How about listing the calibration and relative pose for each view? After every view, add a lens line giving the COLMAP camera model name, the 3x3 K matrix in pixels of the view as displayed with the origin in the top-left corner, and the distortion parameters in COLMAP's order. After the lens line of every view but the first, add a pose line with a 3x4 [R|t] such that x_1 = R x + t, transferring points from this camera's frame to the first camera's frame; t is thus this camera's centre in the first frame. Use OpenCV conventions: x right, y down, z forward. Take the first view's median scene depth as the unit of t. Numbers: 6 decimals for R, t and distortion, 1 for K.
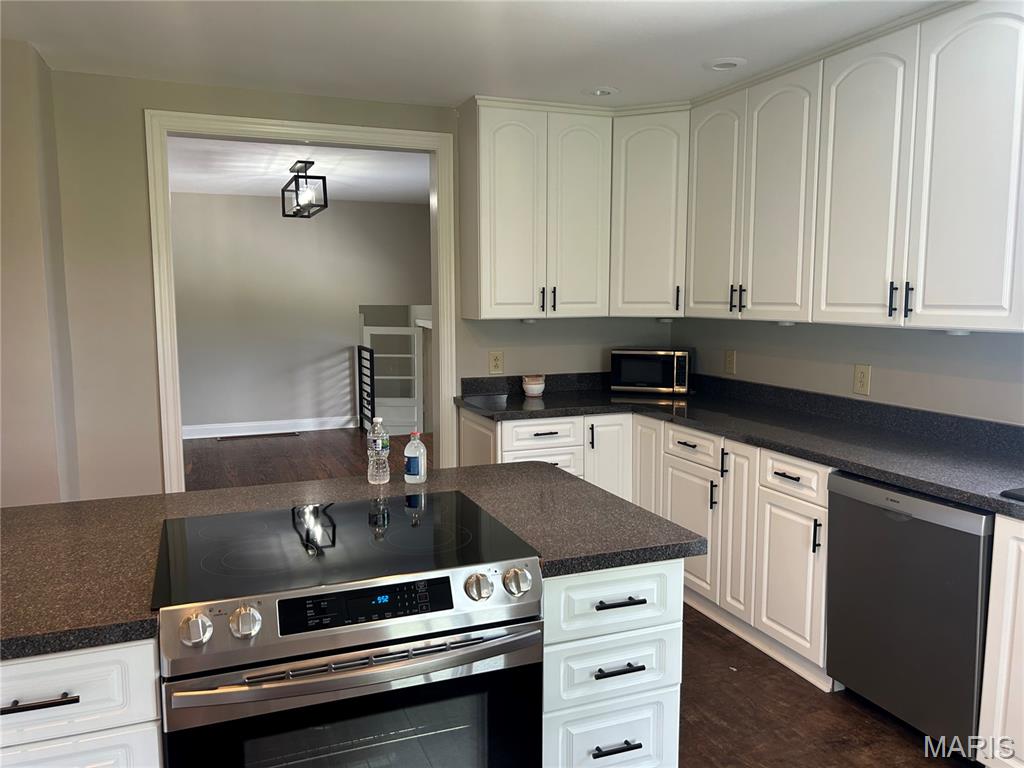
lens RADIAL K [[765.6, 0, 506.8], [0, 765.6, 385.4], [0, 0, 1]] dist [0.073369, -0.102716]
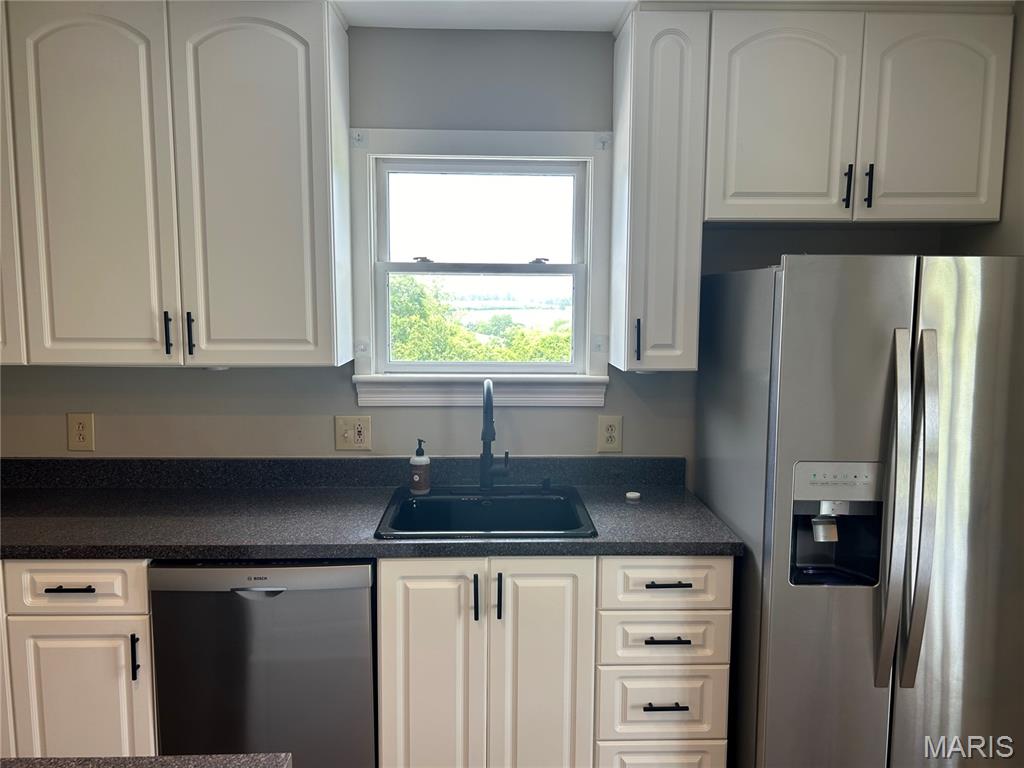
lens RADIAL K [[765.6, 0, 506.8], [0, 765.6, 385.4], [0, 0, 1]] dist [0.073369, -0.102716]
pose [[0.344860, -0.097200, 0.933608, -0.141674], [0.106737, 0.992233, 0.063877, -0.071057], [-0.932566, 0.077622, 0.352557, 0.391978]]
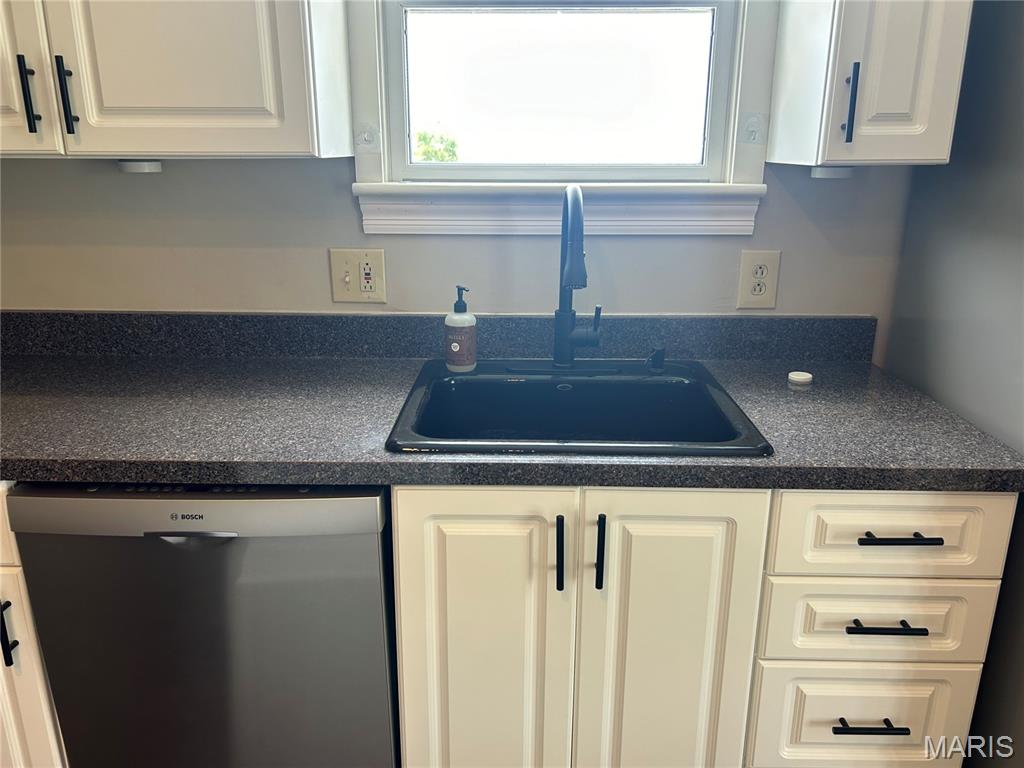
lens RADIAL K [[765.6, 0, 506.8], [0, 765.6, 385.4], [0, 0, 1]] dist [0.073369, -0.102716]
pose [[0.389361, -0.258867, 0.883960, 0.150205], [0.106387, 0.965911, 0.236005, -0.020814], [-0.914920, 0.002150, 0.403628, 0.549036]]
